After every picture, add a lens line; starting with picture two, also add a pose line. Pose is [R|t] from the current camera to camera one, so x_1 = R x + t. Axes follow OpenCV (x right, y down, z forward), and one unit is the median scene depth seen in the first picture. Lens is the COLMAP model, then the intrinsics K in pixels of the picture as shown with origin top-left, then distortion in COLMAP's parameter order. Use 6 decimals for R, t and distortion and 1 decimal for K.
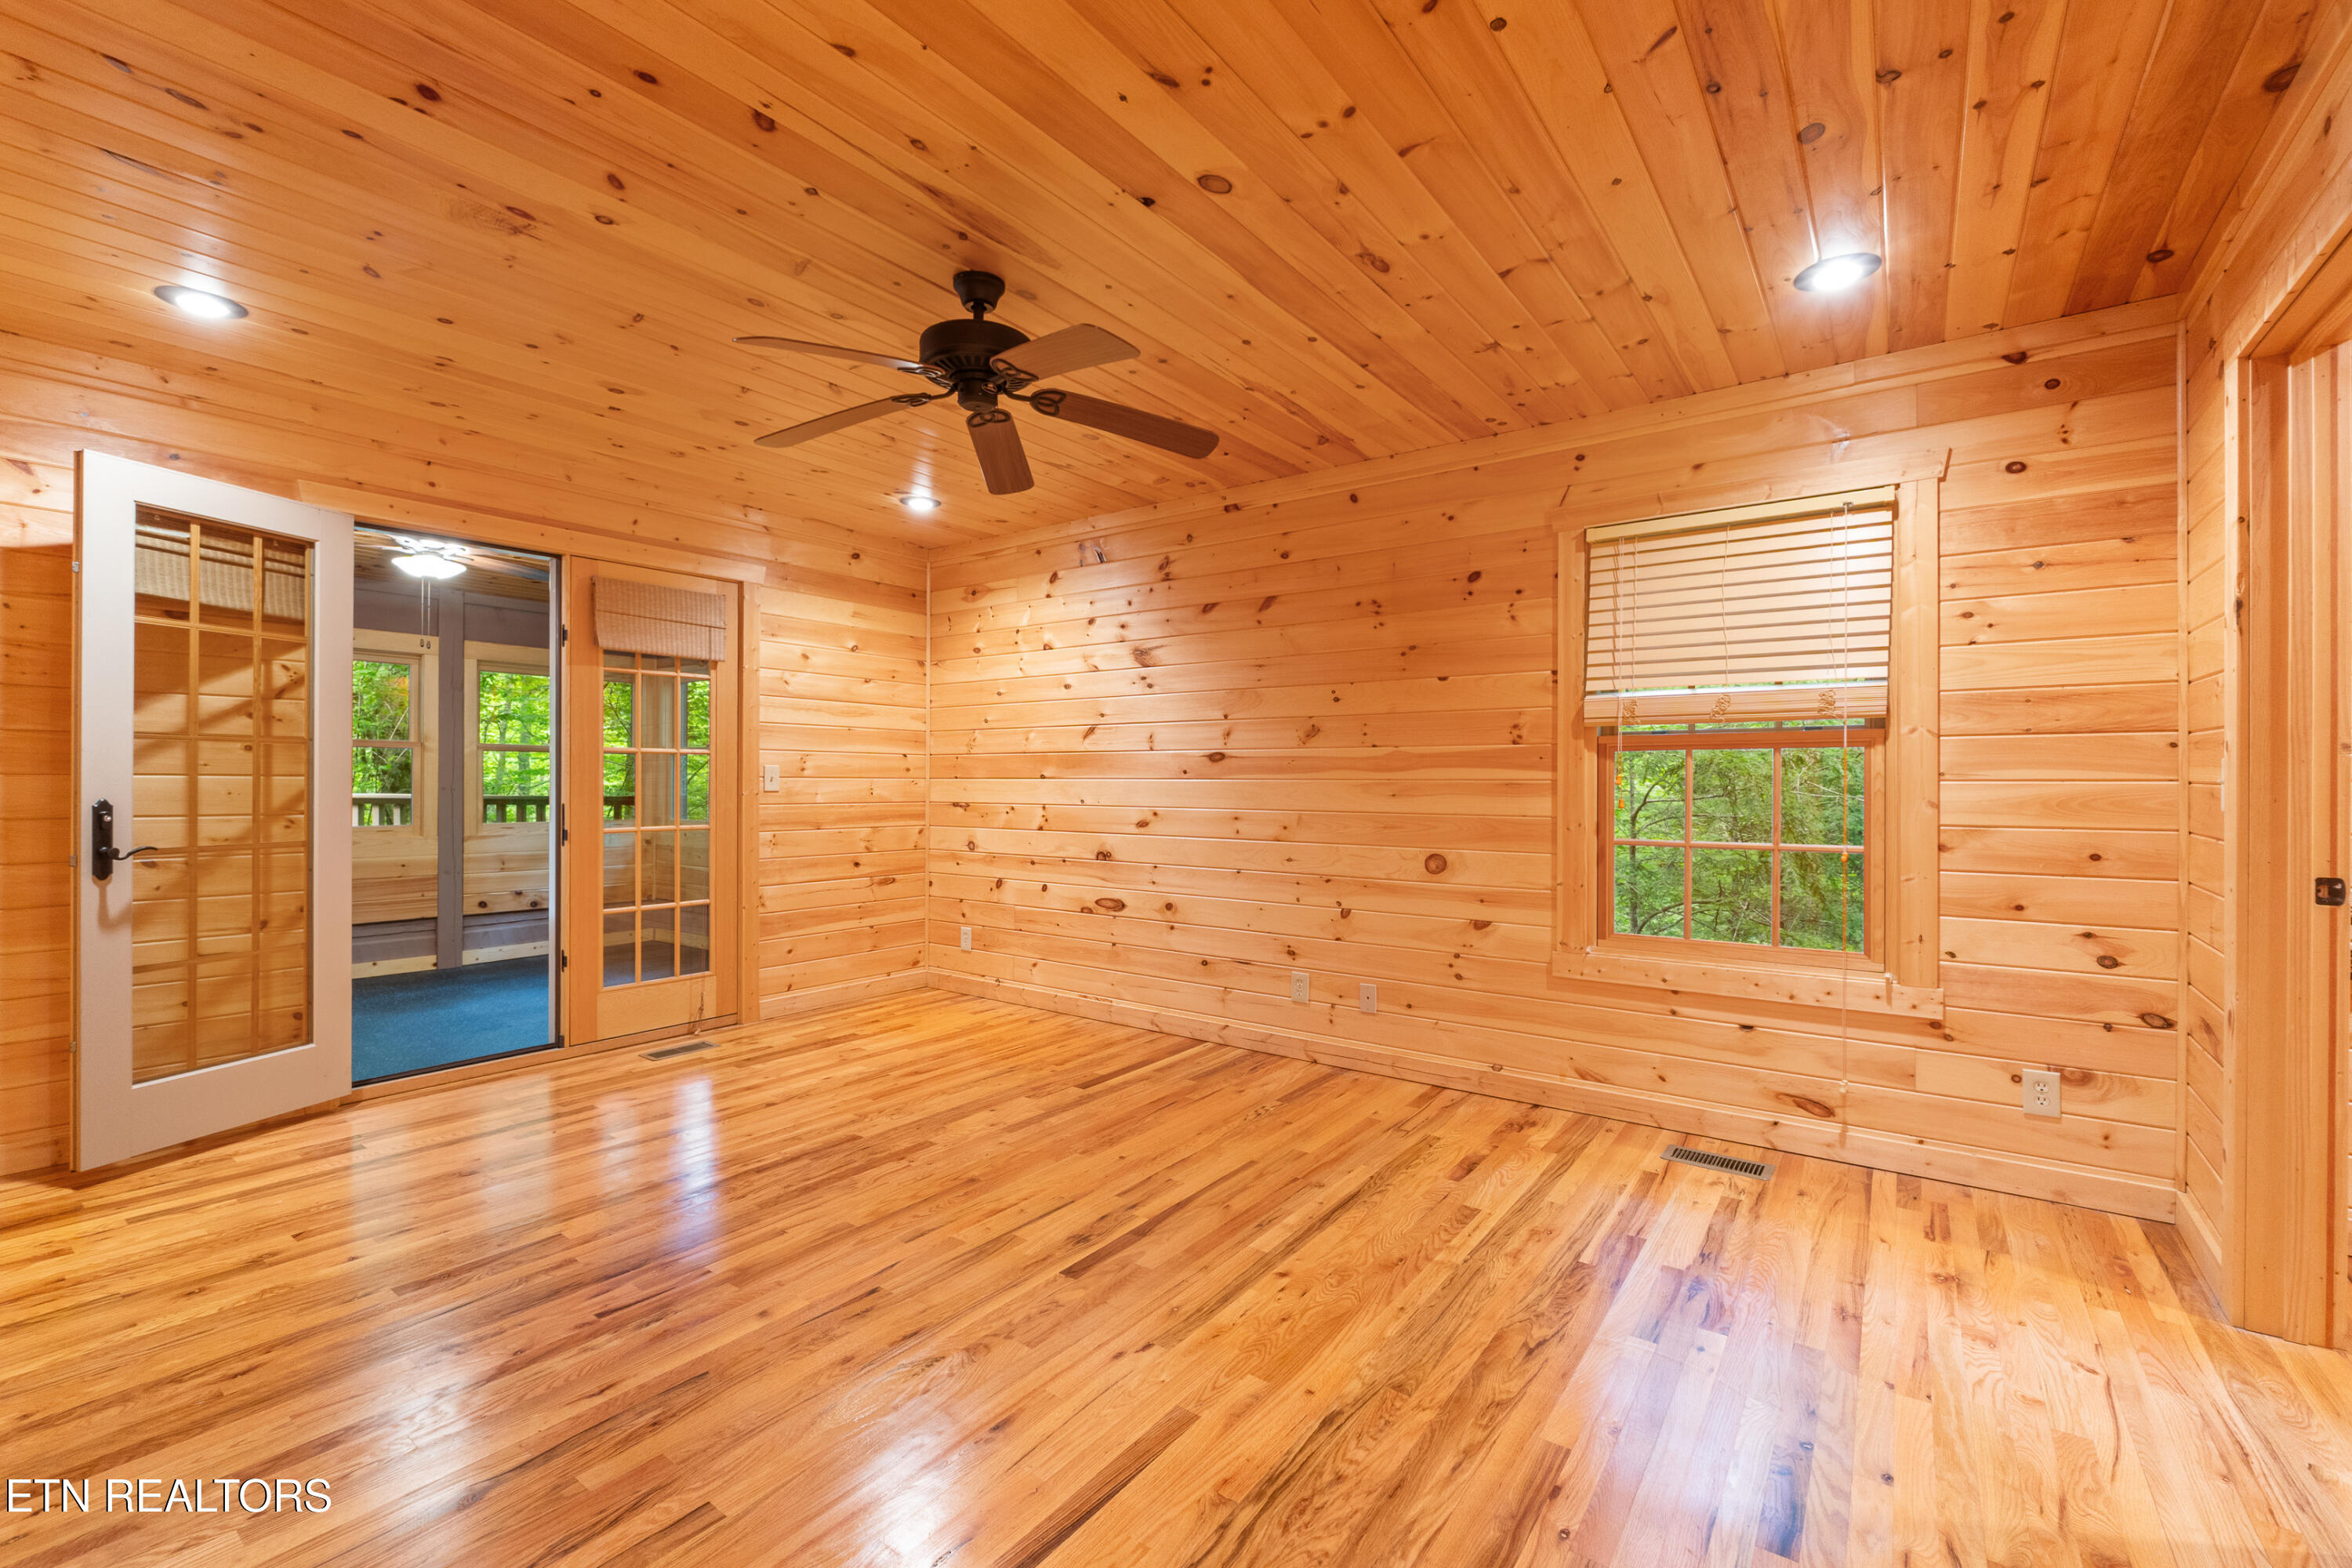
lens RADIAL K [[1017.8, 0, 1160.0], [0, 1017.8, 746.9], [0, 0, 1]] dist [-0.007278, 0.000127]
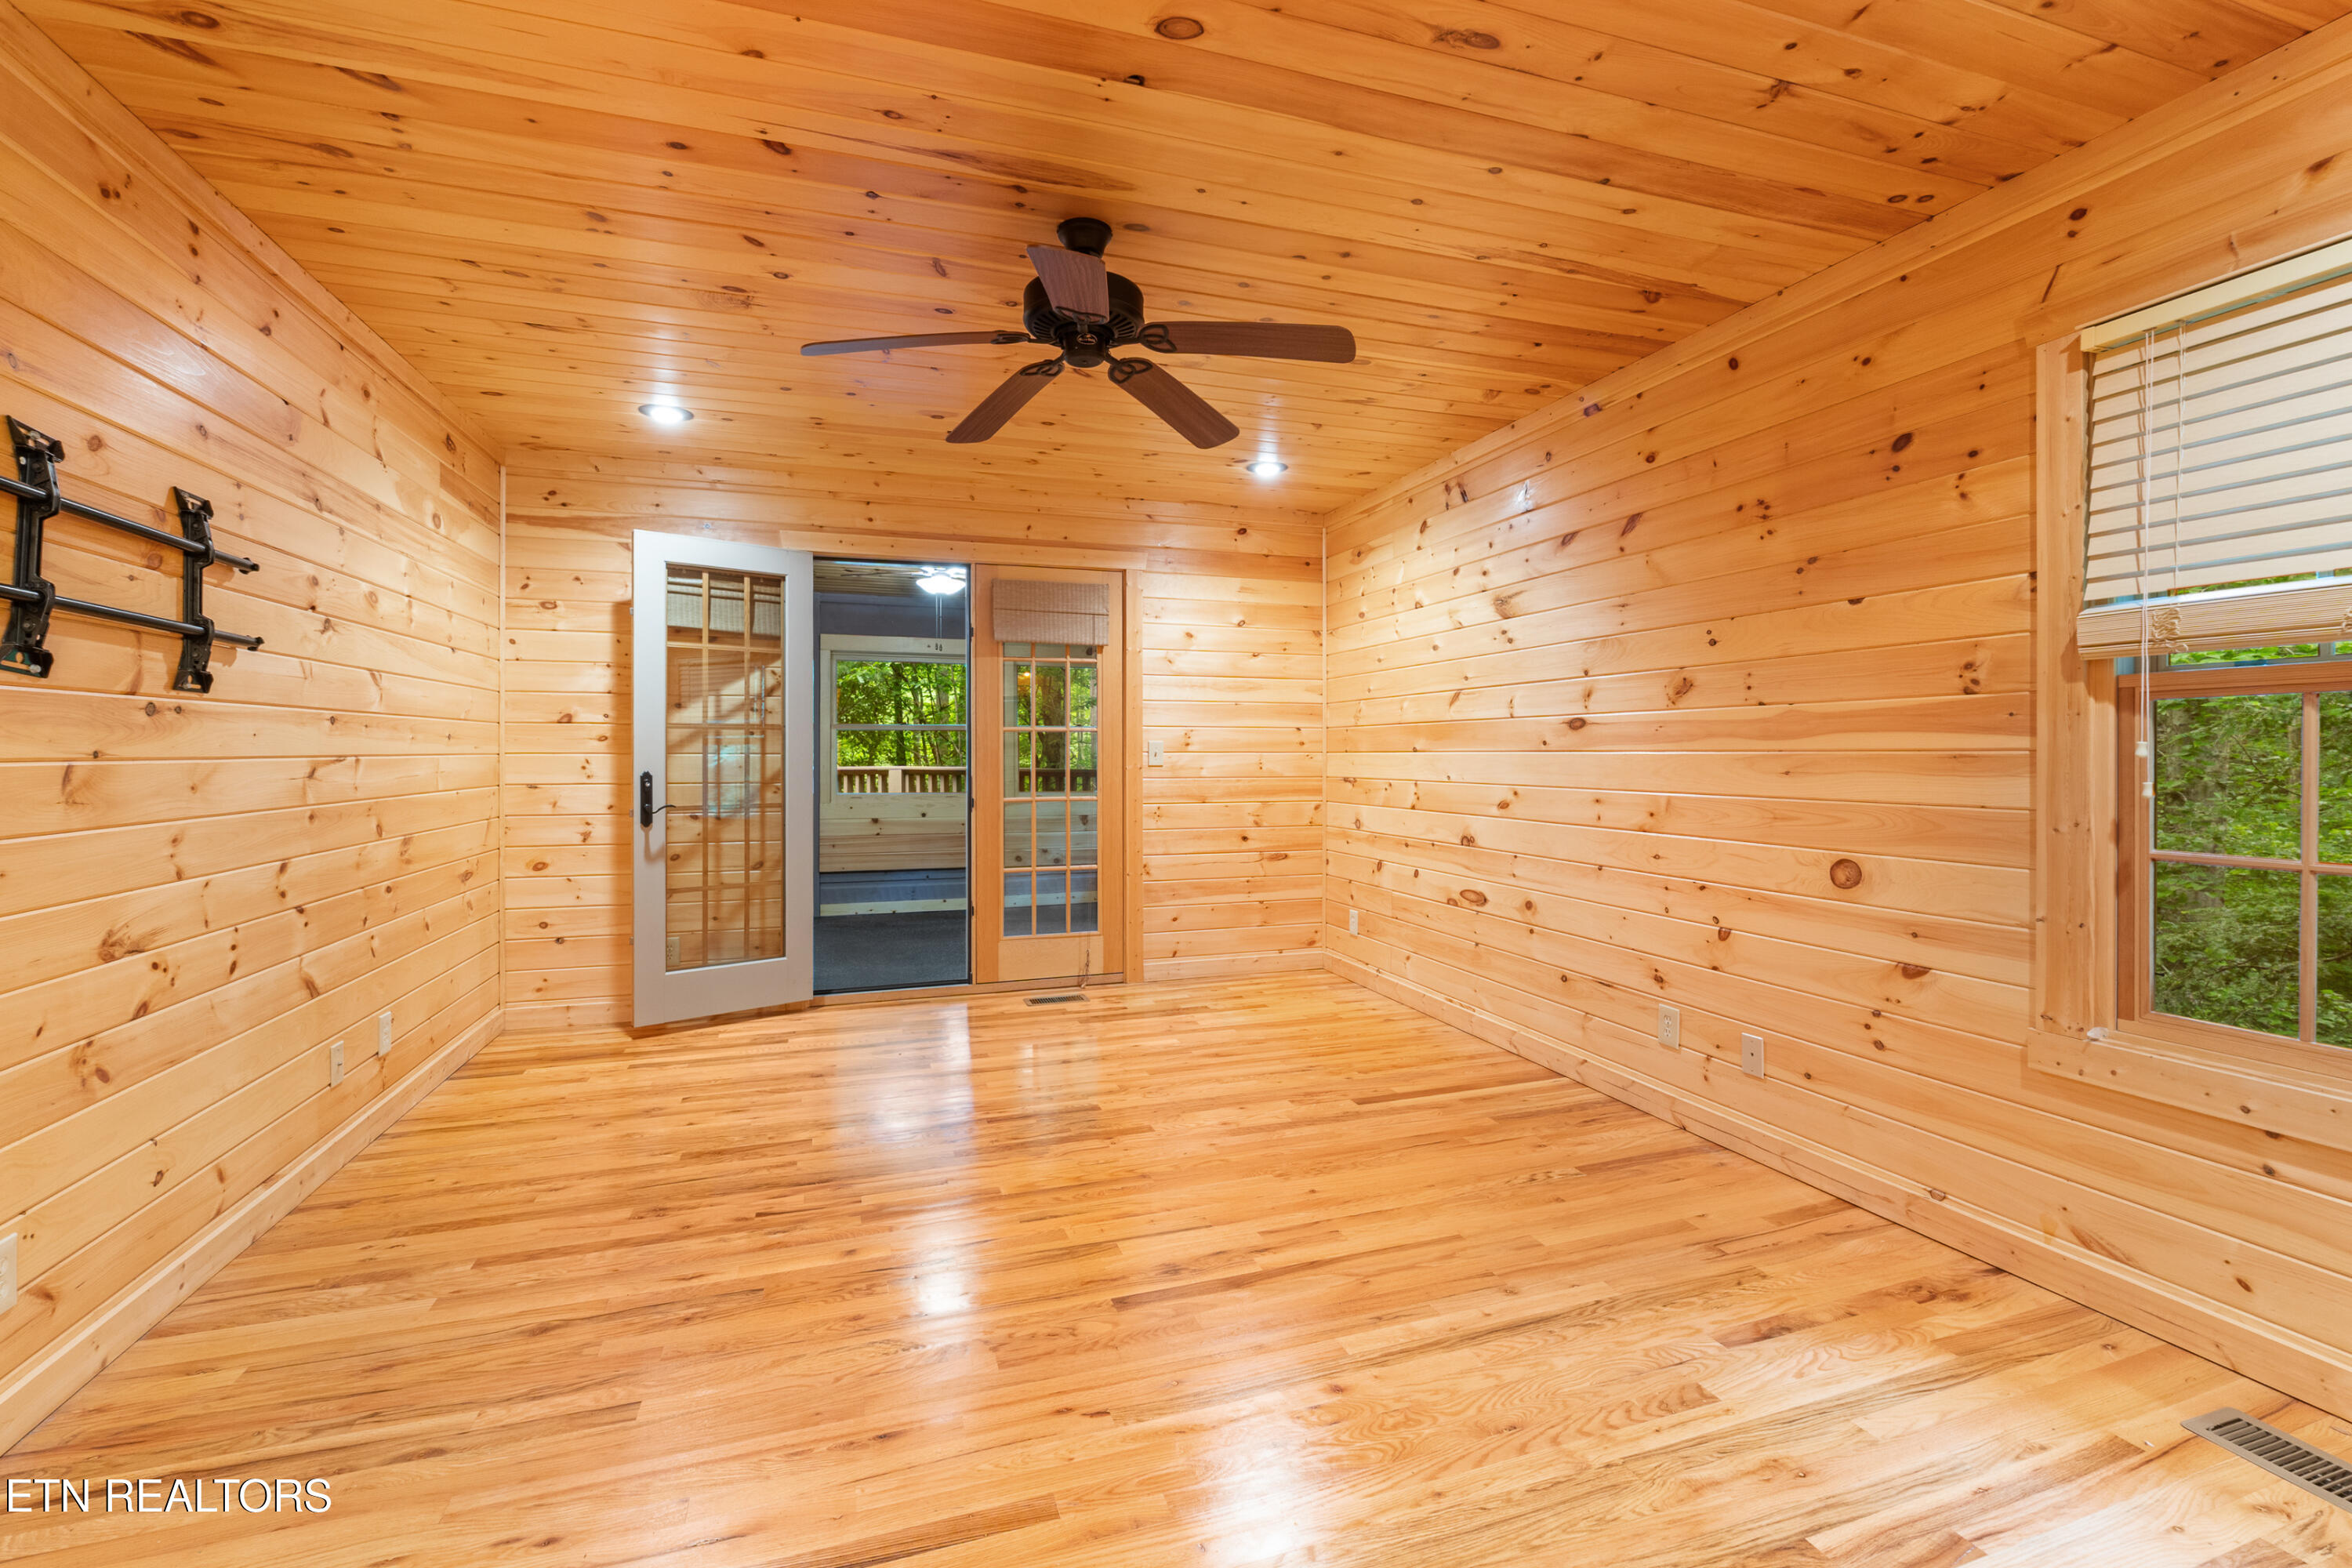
lens RADIAL K [[1017.8, 0, 1189.5], [0, 1017.8, 726.7], [0, 0, 1]] dist [-0.007278, 0.000127]
pose [[0.815999, -0.020261, -0.577699, 0.335704], [0.023958, 0.999712, -0.001222, 0.007238], [0.577557, -0.012843, 0.816249, 0.210972]]
